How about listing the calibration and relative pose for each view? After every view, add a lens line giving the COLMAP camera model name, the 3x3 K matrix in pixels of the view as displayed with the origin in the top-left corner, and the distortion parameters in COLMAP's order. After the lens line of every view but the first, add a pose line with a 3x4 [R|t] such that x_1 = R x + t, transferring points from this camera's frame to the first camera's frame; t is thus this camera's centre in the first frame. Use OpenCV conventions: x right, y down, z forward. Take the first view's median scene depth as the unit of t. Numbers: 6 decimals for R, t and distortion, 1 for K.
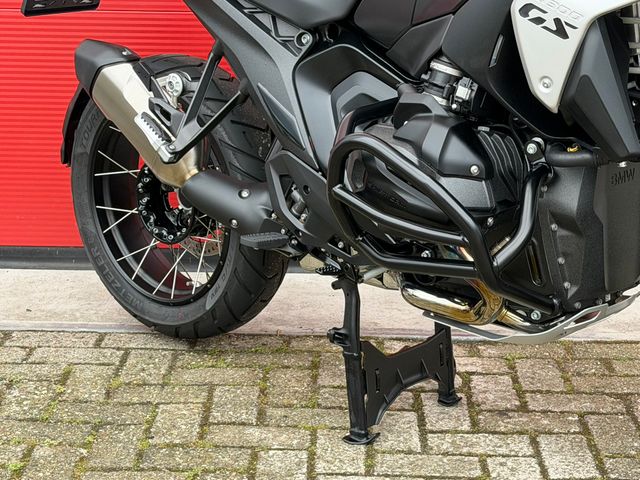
lens RADIAL K [[1471.9, 0, 315.3], [0, 1471.9, 250.0], [0, 0, 1]] dist [0.133285, 0.054958]
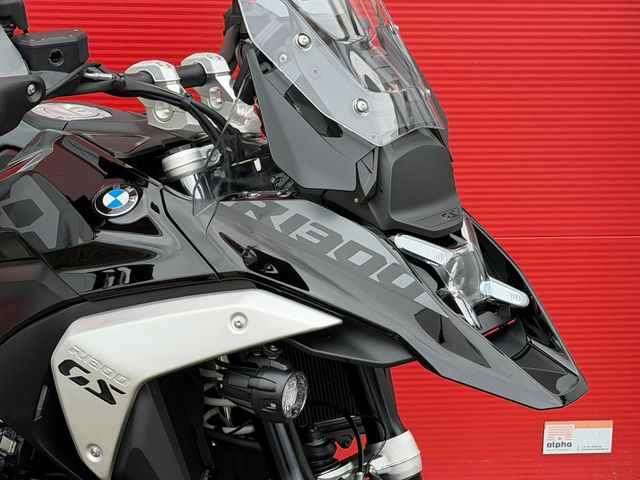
lens RADIAL K [[1471.9, 0, 315.3], [0, 1471.9, 250.0], [0, 0, 1]] dist [0.133285, 0.054958]
pose [[0.983982, -0.027411, 0.176147, 0.106054], [0.034442, 0.998722, -0.036979, -0.150521], [-0.174909, 0.042454, 0.983669, 0.121178]]
